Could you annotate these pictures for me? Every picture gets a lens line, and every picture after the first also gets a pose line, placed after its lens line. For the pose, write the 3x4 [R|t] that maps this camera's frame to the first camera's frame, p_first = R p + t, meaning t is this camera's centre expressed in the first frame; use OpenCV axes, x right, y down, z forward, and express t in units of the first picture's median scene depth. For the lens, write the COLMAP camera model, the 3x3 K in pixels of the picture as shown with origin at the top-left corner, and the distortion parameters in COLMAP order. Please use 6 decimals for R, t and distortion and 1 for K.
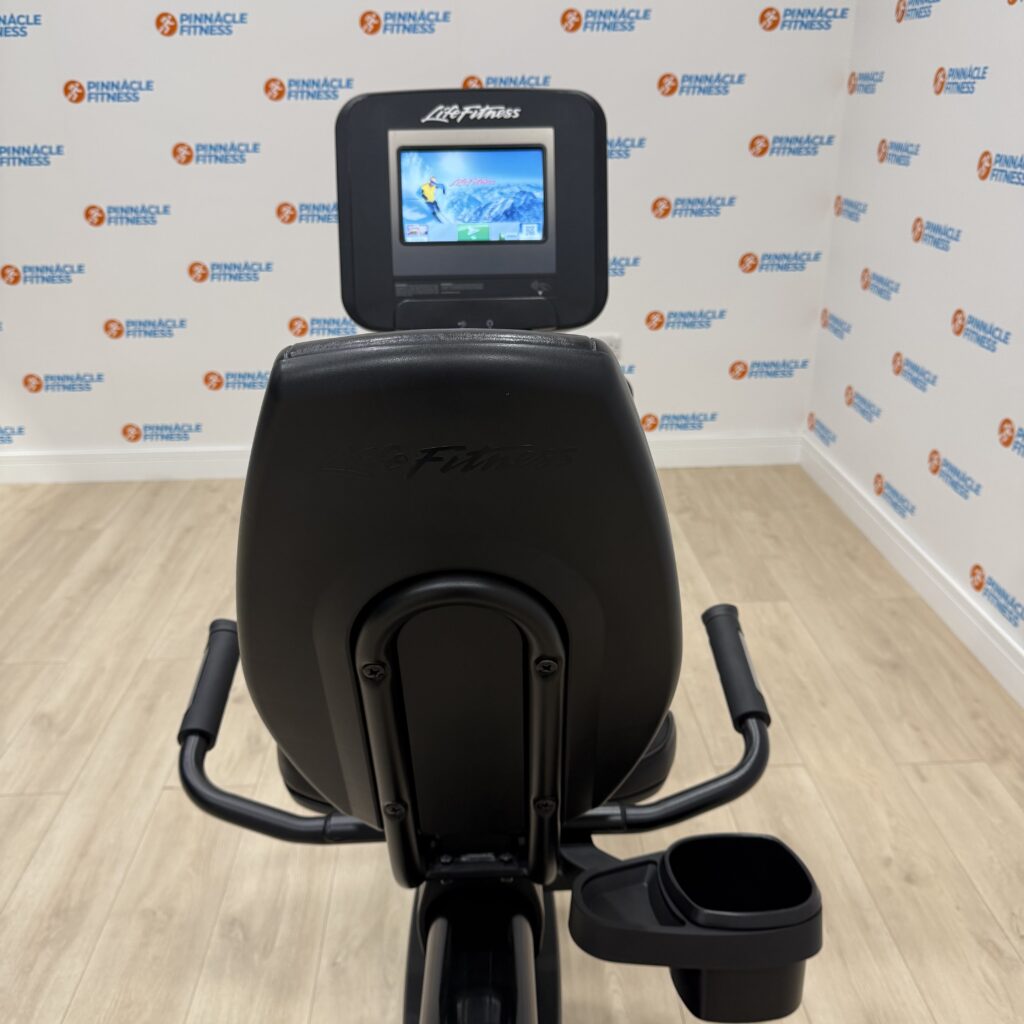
lens RADIAL K [[991.7, 0, 495.3], [0, 991.7, 489.5], [0, 0, 1]] dist [0.080931, -0.103691]
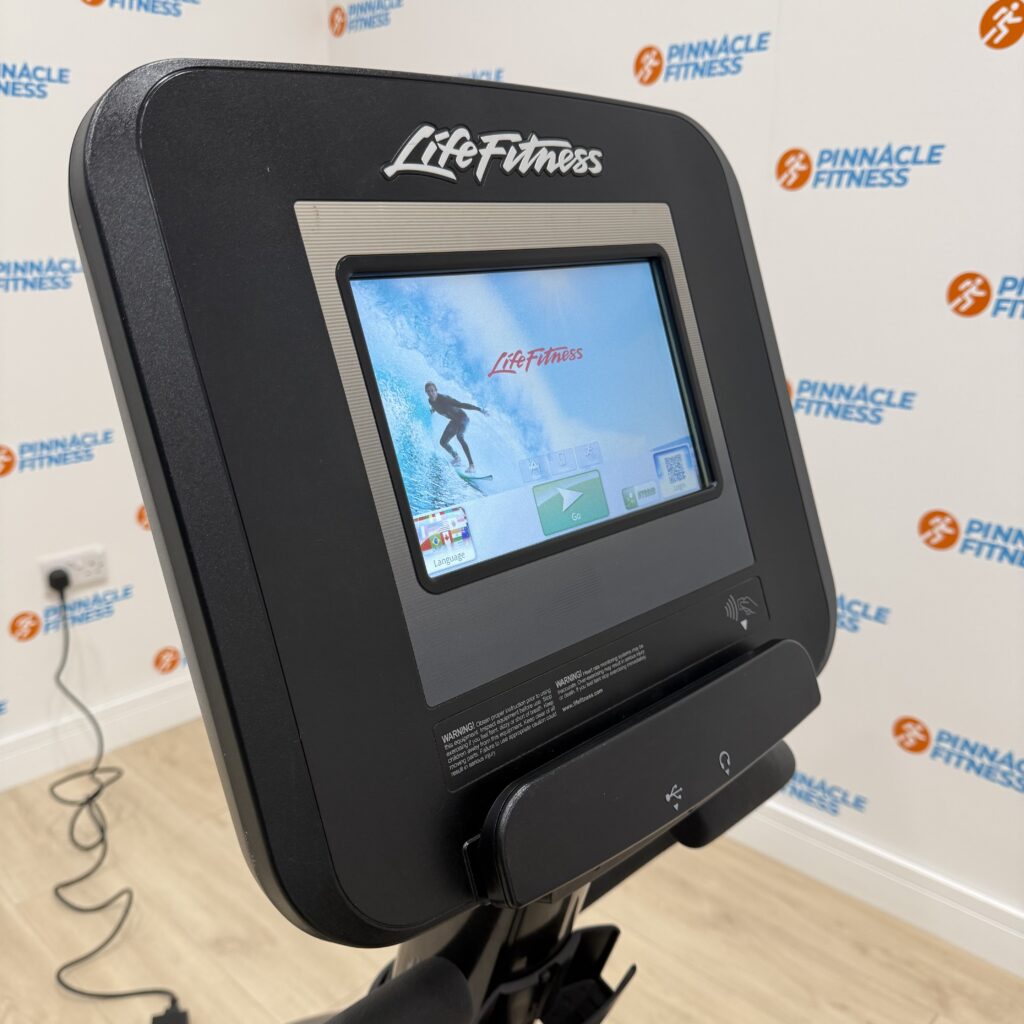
lens RADIAL K [[948.9, 0, 512.0], [0, 948.9, 512.0], [0, 0, 1]] dist [0.178847, -0.355252]
pose [[0.738455, -0.190636, 0.646794, -0.208647], [0.266929, 0.963492, -0.020778, -0.217849], [-0.619220, 0.187991, 0.762382, 0.662002]]
